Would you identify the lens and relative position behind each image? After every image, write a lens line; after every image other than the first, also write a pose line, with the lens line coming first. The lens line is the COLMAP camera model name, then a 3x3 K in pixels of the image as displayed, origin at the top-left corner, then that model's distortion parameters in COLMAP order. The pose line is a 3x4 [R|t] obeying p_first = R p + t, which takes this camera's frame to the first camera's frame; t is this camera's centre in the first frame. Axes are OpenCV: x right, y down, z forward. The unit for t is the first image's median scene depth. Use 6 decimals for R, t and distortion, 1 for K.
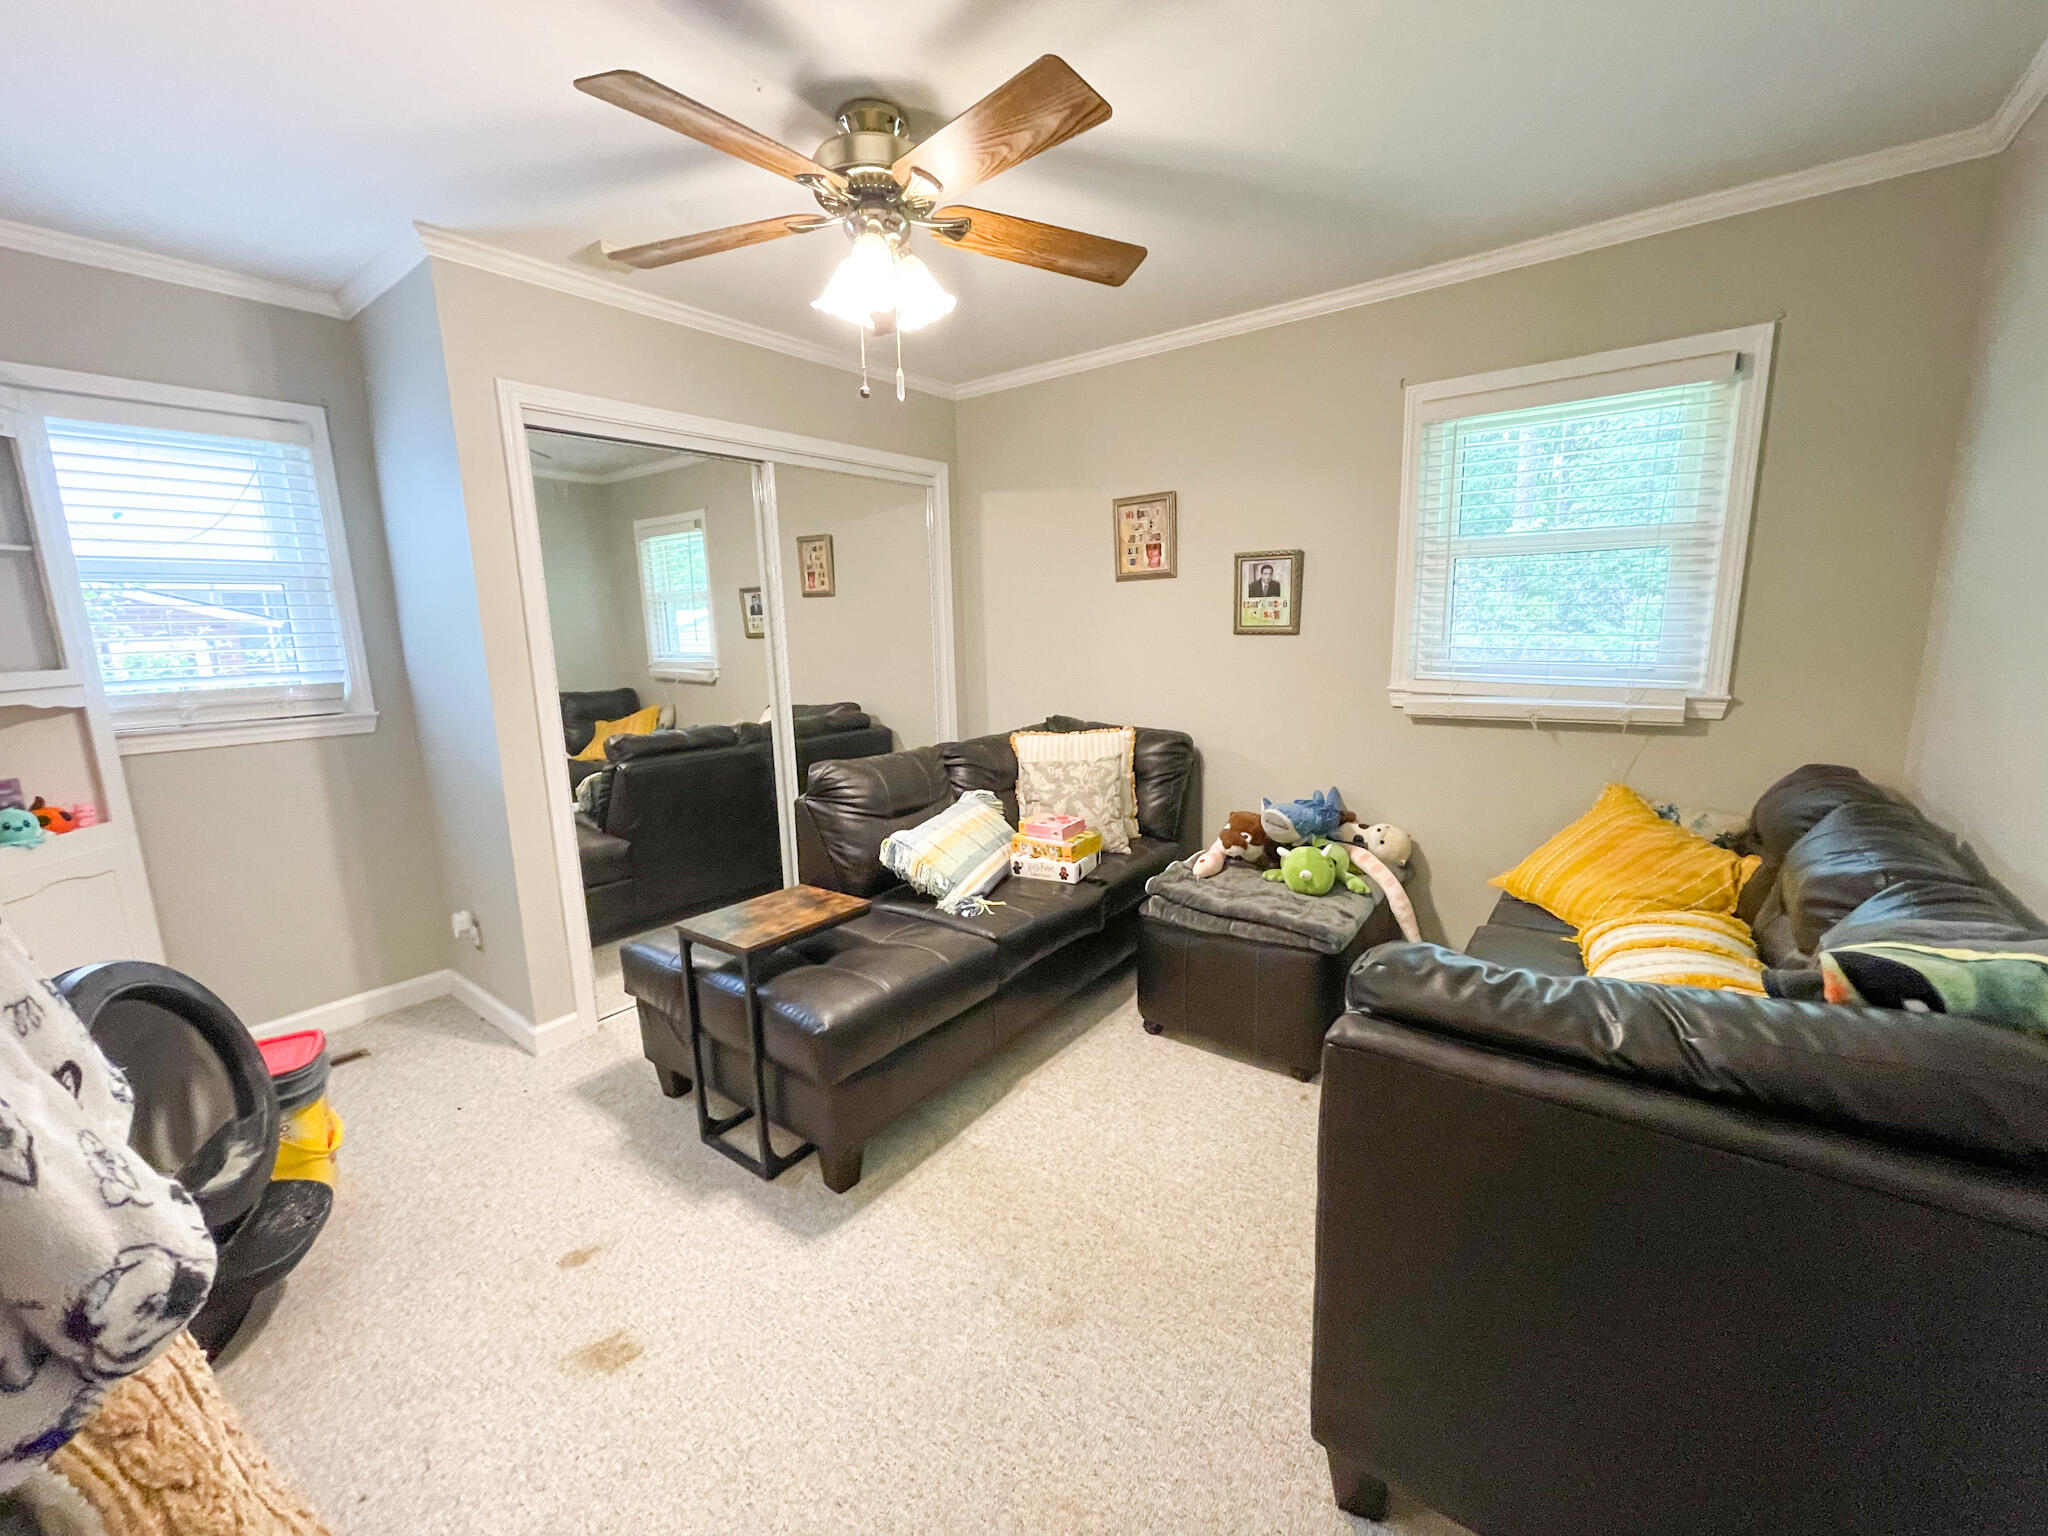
lens RADIAL K [[831.3, 0, 1026.2], [0, 831.3, 775.8], [0, 0, 1]] dist [-0.003557, -0.000695]
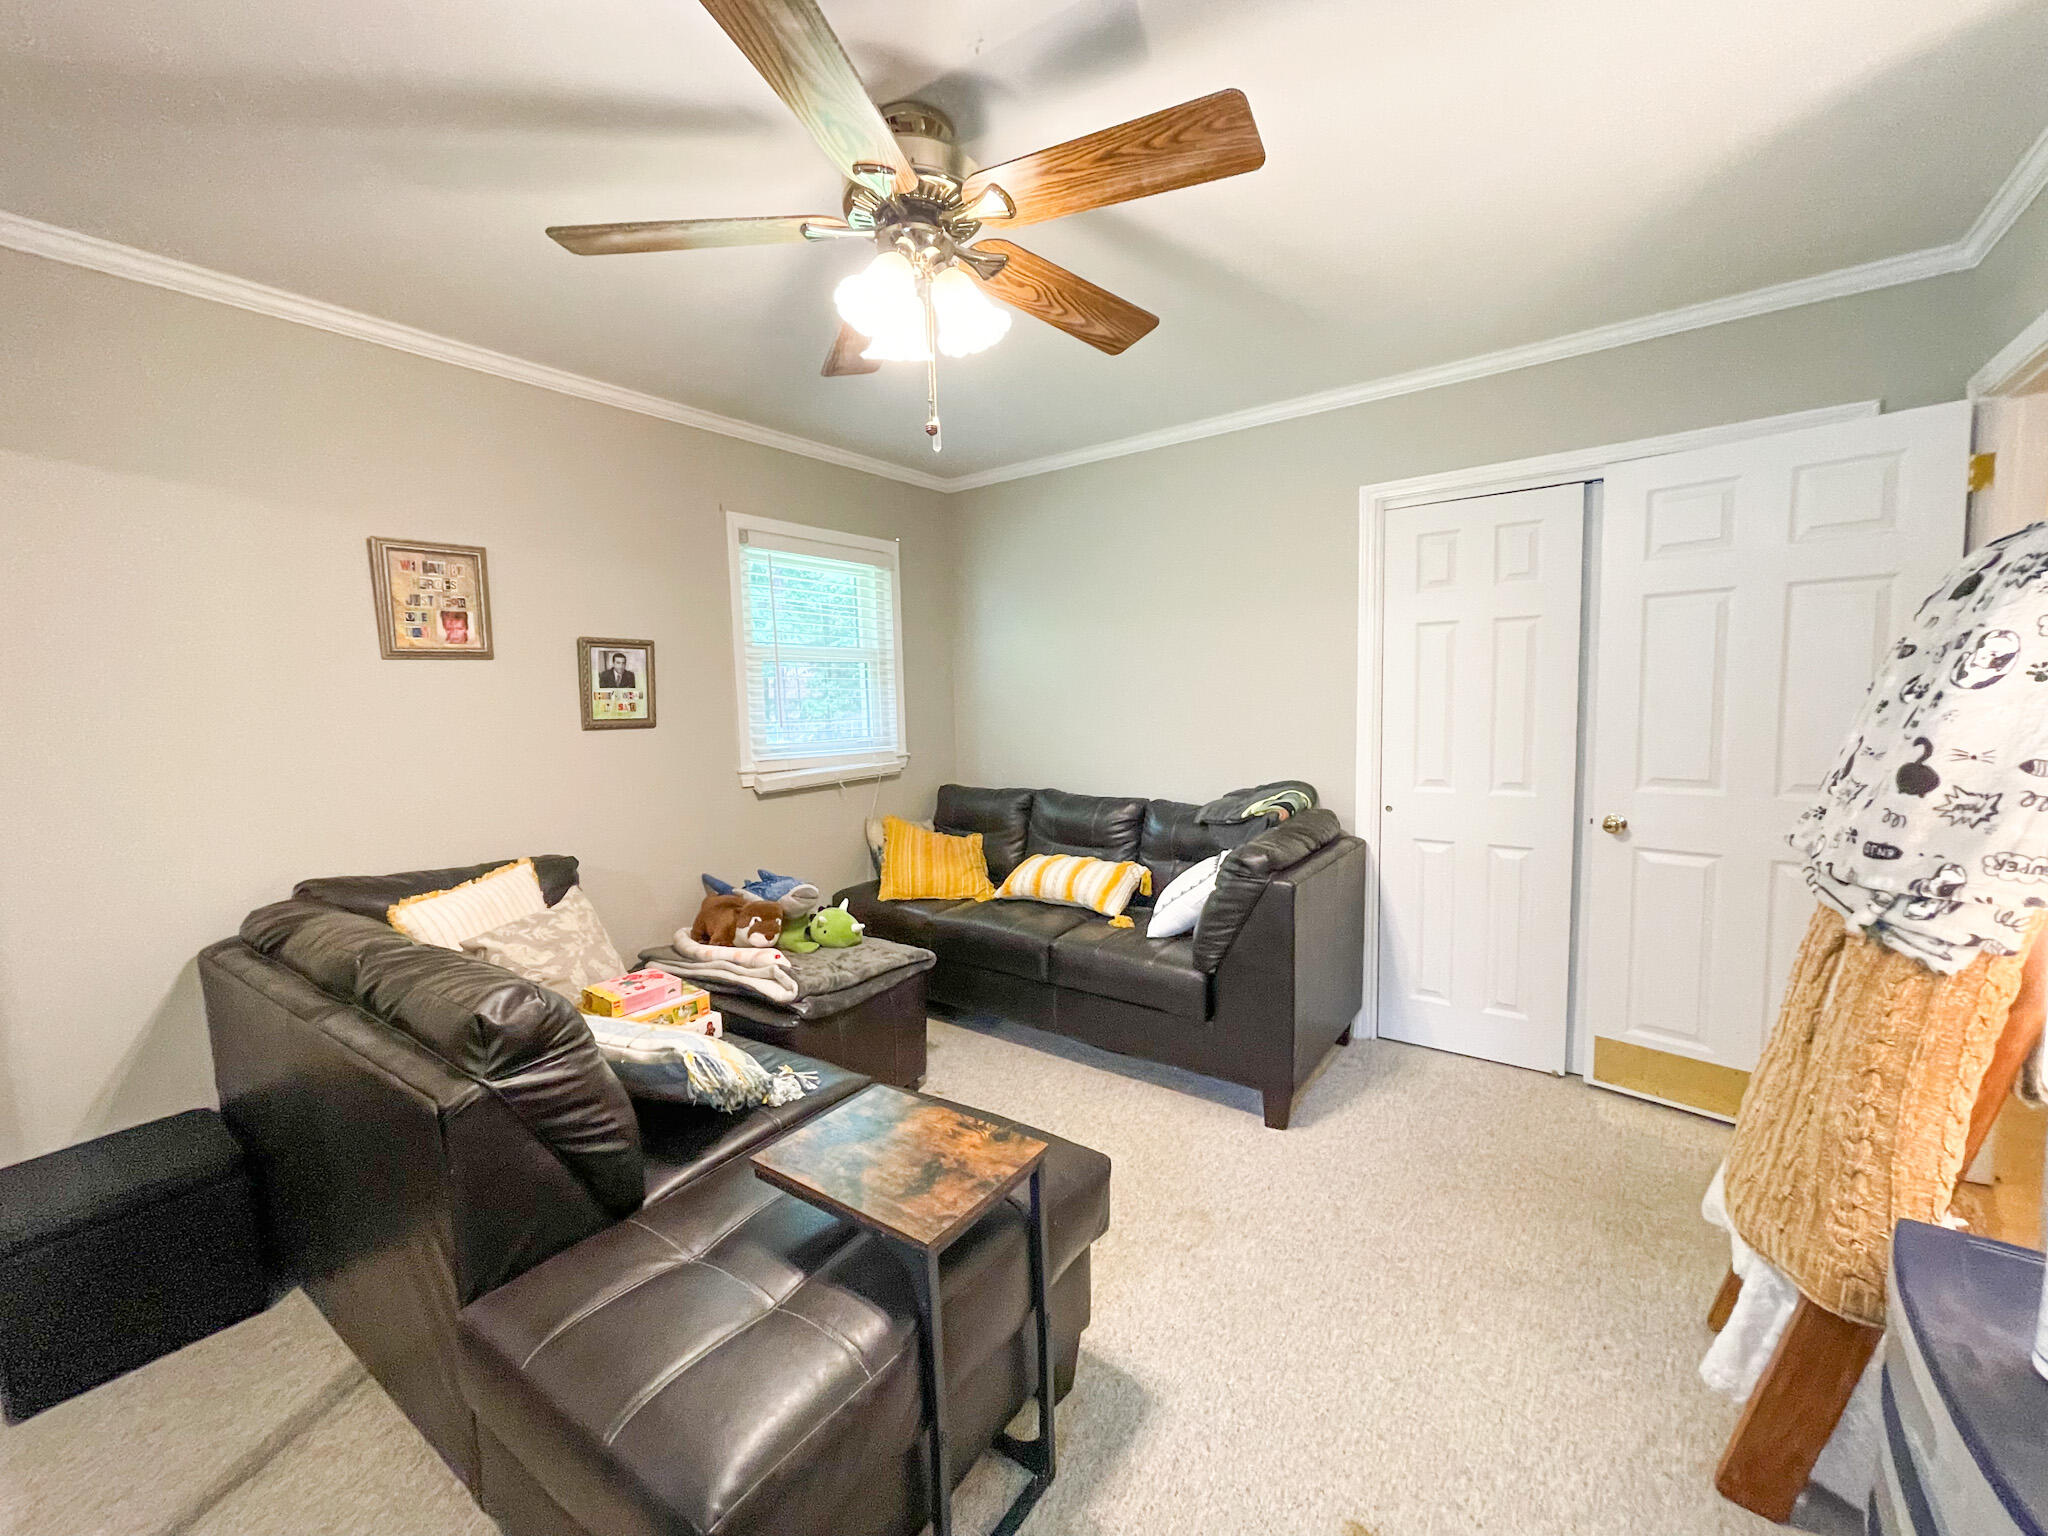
lens RADIAL K [[831.3, 0, 1028.1], [0, 831.3, 763.4], [0, 0, 1]] dist [-0.003557, -0.000695]
pose [[-0.019180, -0.059765, 0.998028, -0.617892], [0.208213, 0.976088, 0.062453, -0.096083], [-0.977895, 0.209000, -0.006278, 0.573087]]
